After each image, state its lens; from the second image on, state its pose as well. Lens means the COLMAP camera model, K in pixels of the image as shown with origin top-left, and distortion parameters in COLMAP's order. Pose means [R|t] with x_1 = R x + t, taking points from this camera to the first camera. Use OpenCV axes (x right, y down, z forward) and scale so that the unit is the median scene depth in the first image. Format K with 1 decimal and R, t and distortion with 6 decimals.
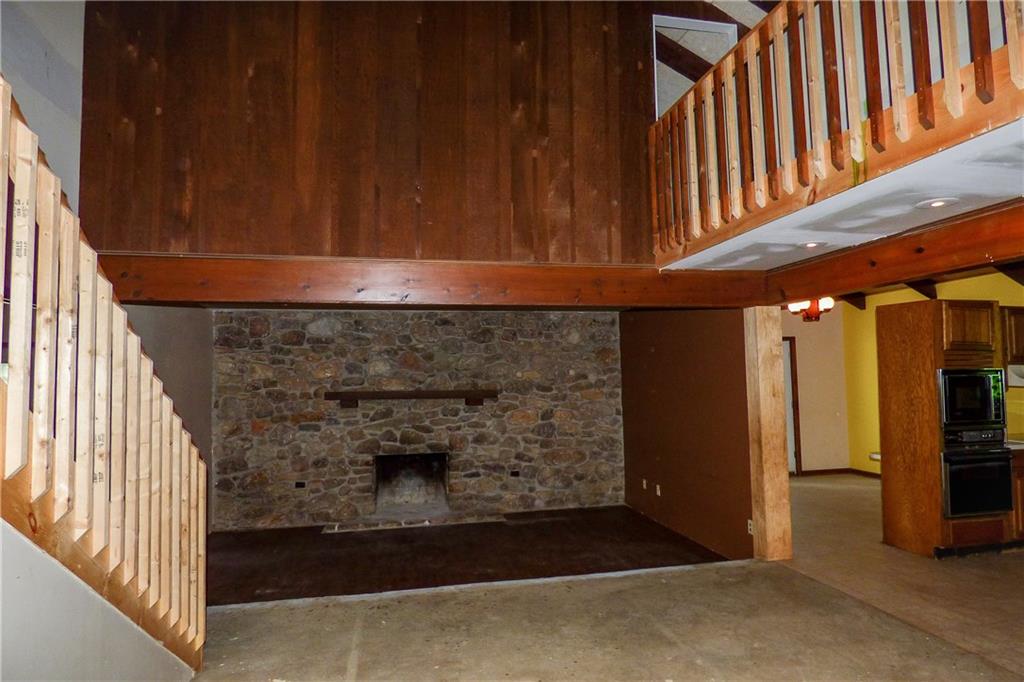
lens RADIAL K [[622.4, 0, 512.0], [0, 622.4, 341.0], [0, 0, 1]] dist [-0.017818, -0.004231]
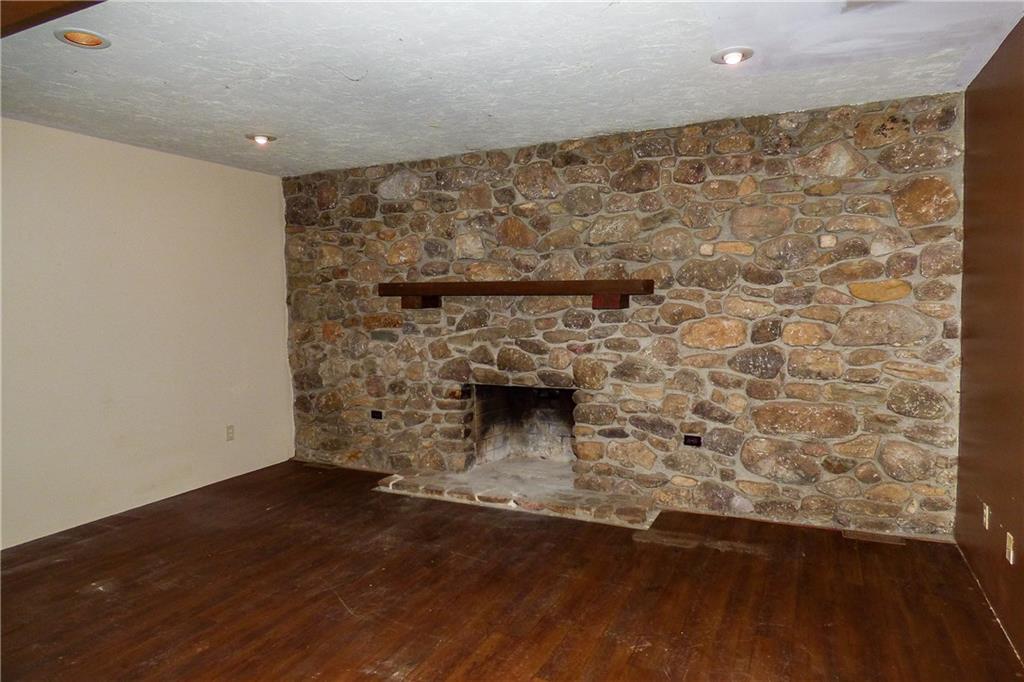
lens RADIAL K [[622.4, 0, 512.0], [0, 622.4, 341.0], [0, 0, 1]] dist [-0.017818, -0.004231]
pose [[0.795409, 0.048328, -0.604143, 0.202268], [0.036630, 0.991160, 0.127514, 0.060192], [0.604965, -0.123555, 0.786608, 0.525965]]
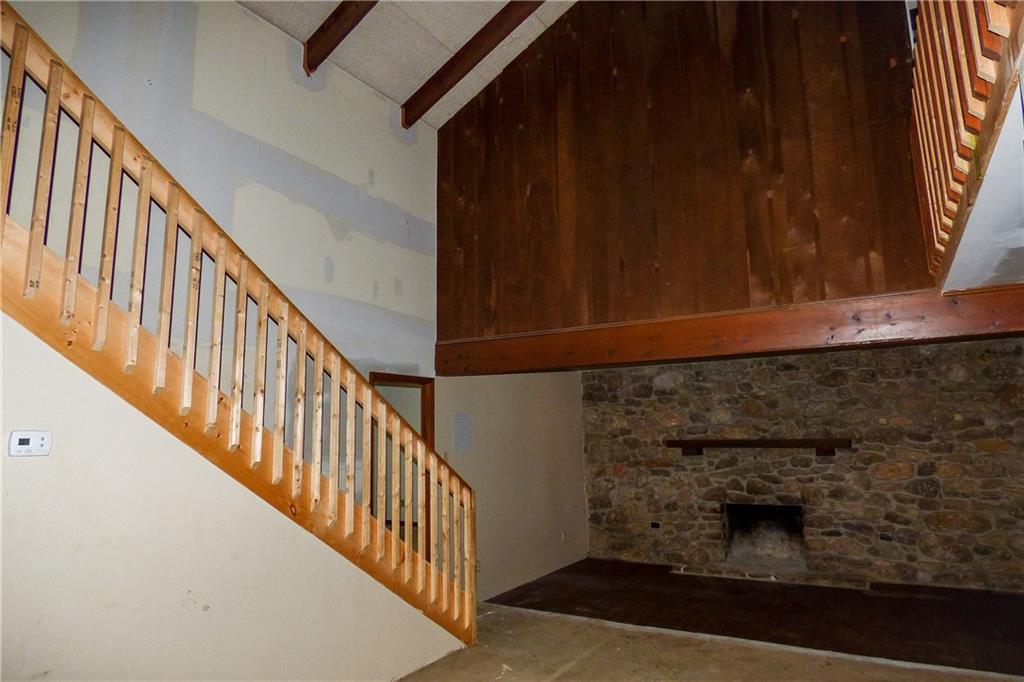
lens RADIAL K [[622.4, 0, 512.0], [0, 622.4, 341.0], [0, 0, 1]] dist [-0.017818, -0.004231]
pose [[0.735550, -0.097298, -0.670447, 0.229969], [0.046879, 0.994571, -0.092905, -0.001386], [0.675846, 0.036907, 0.736118, 0.012315]]
